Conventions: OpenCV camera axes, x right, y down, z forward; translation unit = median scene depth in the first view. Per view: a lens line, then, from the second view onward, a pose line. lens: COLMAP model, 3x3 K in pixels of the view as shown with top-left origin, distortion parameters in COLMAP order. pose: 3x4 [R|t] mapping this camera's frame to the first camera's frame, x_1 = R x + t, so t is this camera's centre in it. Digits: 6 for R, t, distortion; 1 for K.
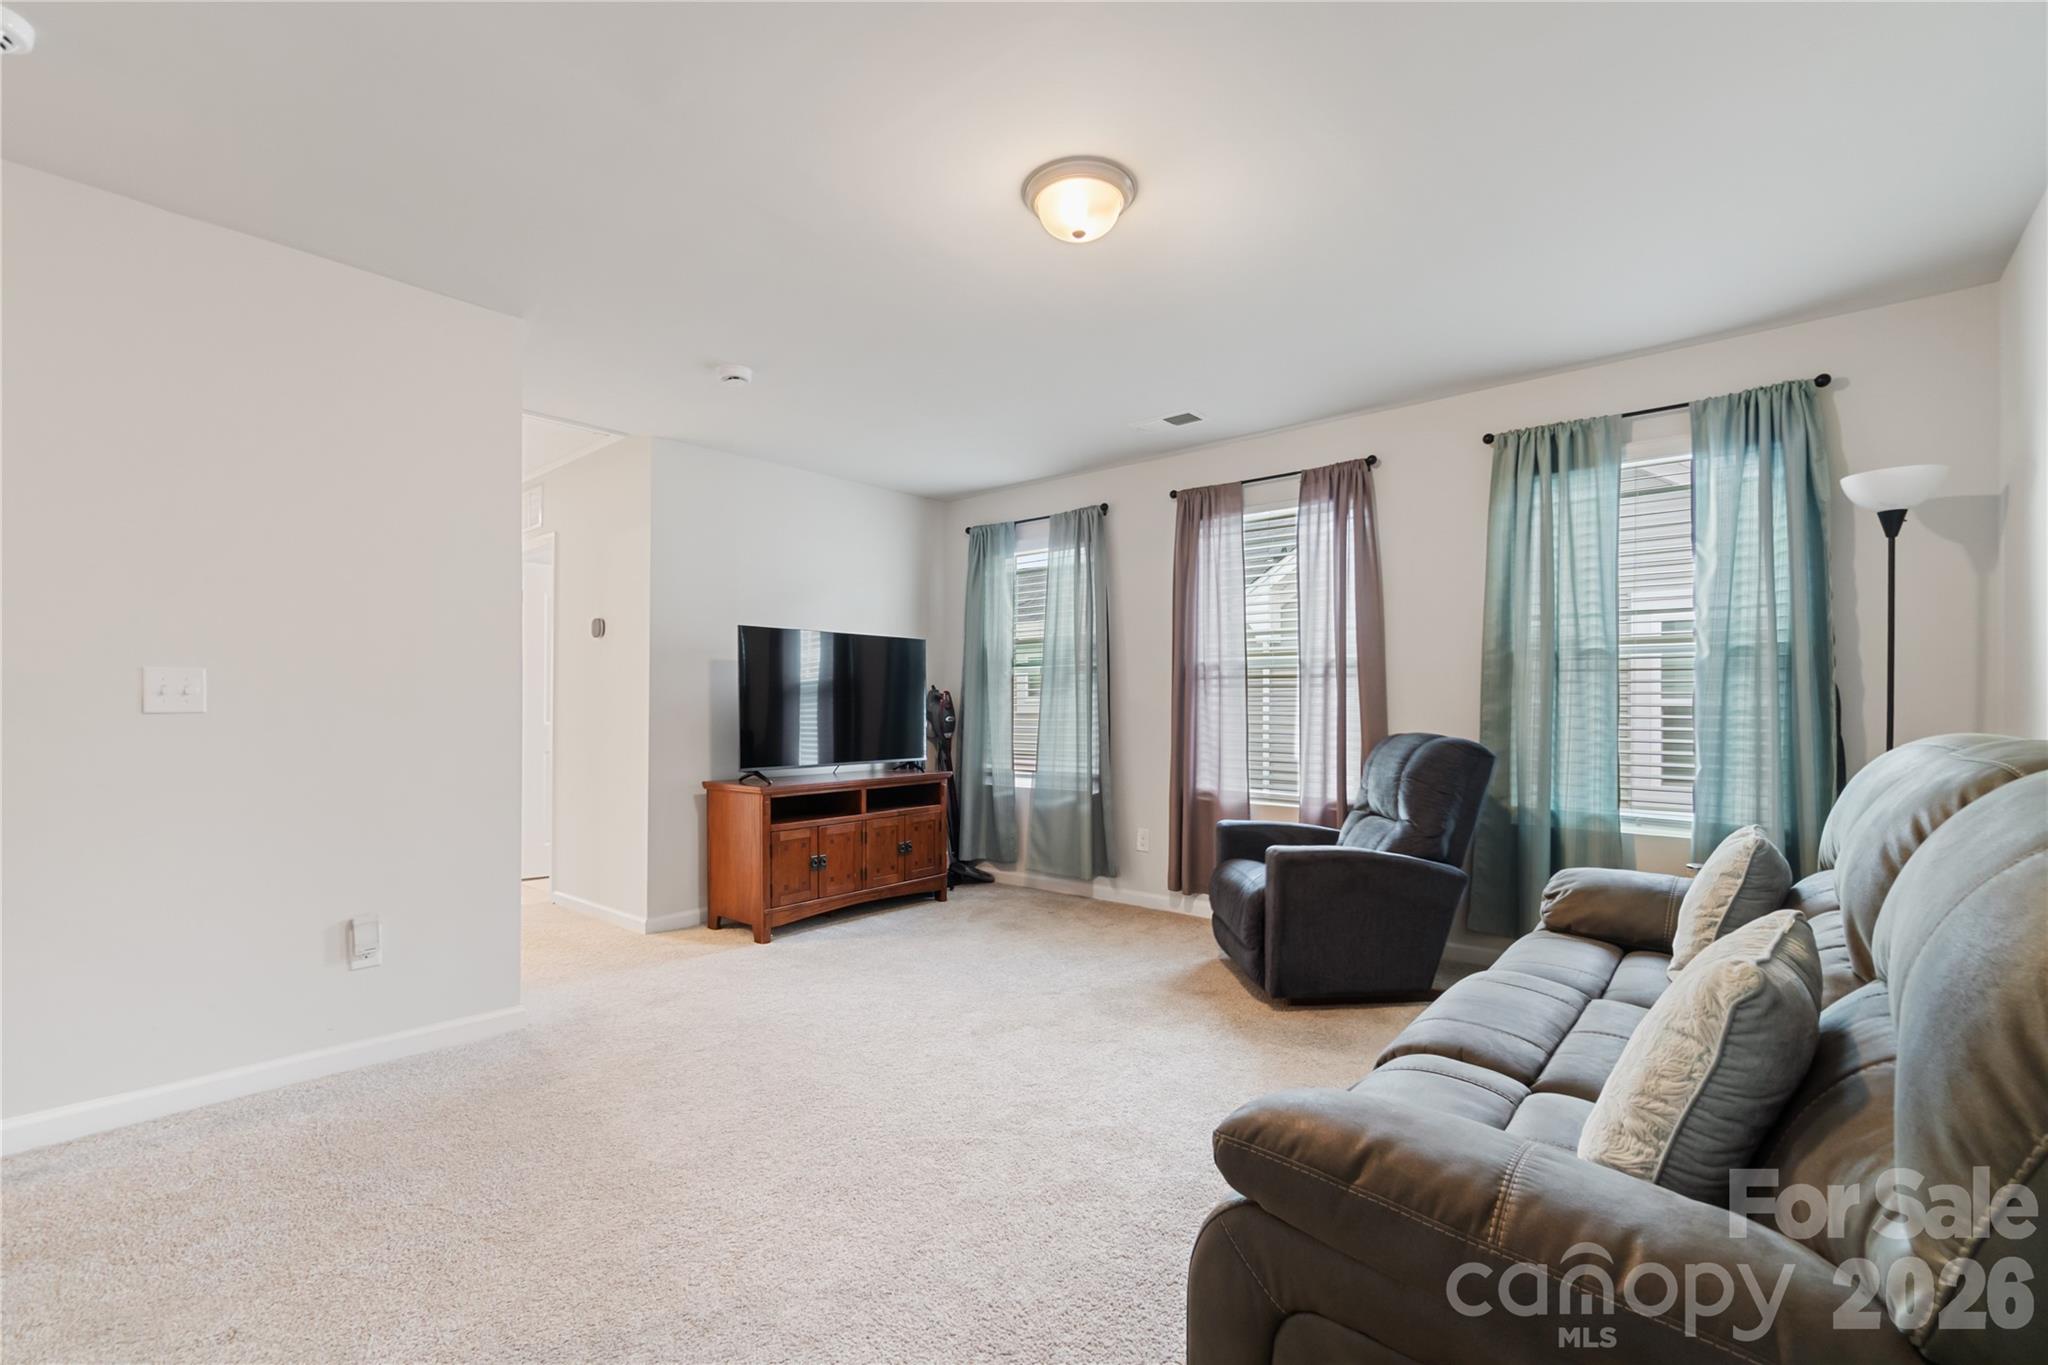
lens RADIAL K [[899.3, 0, 1003.9], [0, 899.3, 676.8], [0, 0, 1]] dist [0.010343, -0.000477]
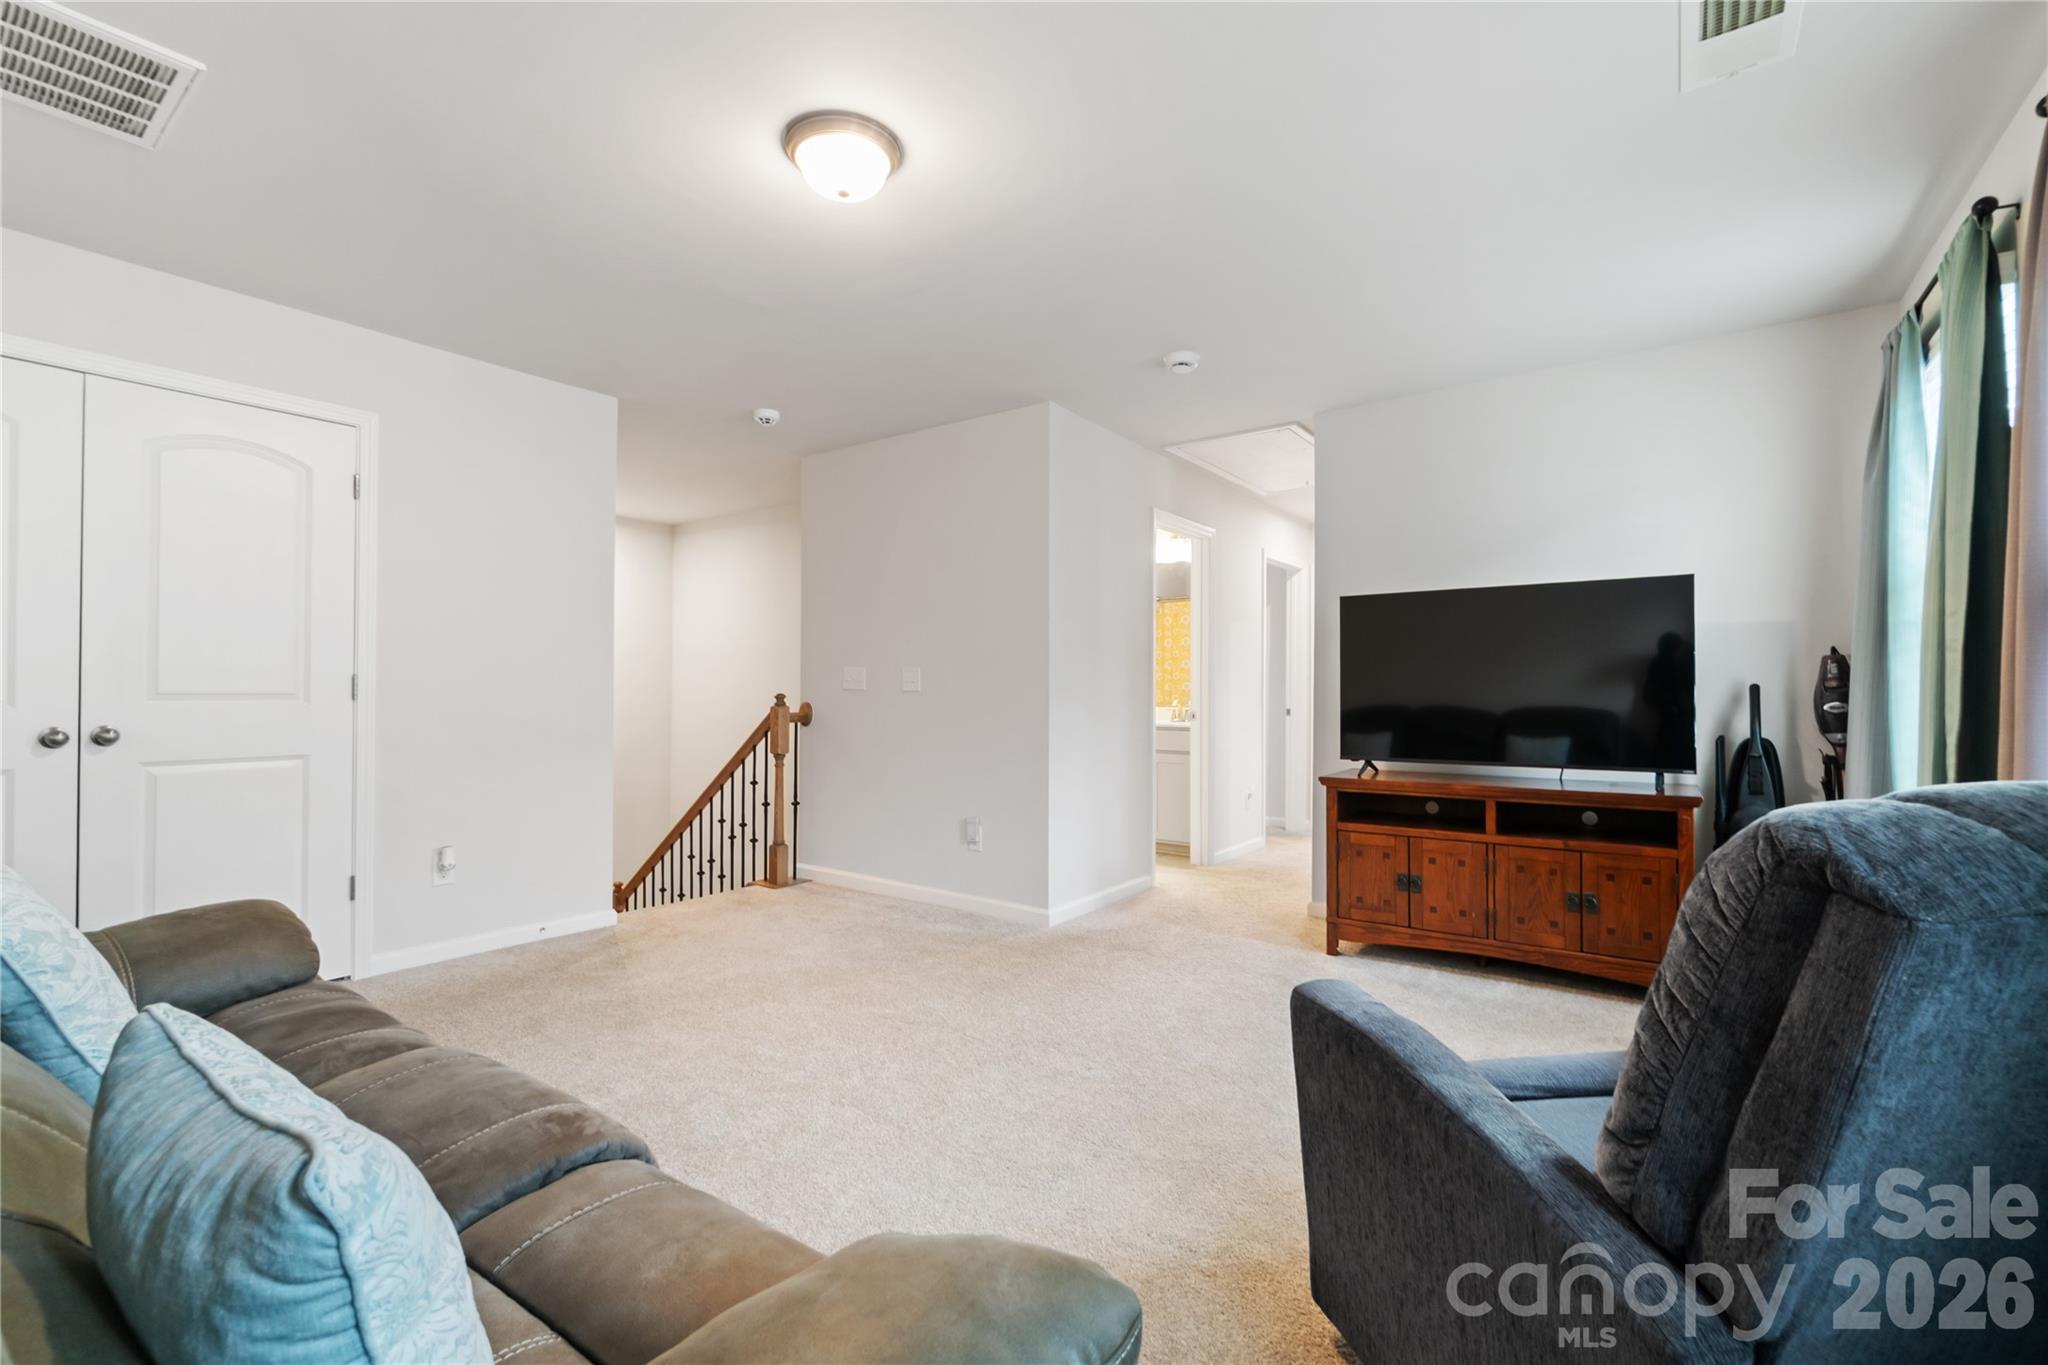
lens RADIAL K [[899.3, 0, 1003.9], [0, 899.3, 676.8], [0, 0, 1]] dist [0.010343, -0.000477]
pose [[0.088448, -0.014413, -0.995976, 0.563497], [0.036816, 0.999259, -0.011191, 0.020599], [0.995400, -0.035678, 0.088913, 0.583136]]
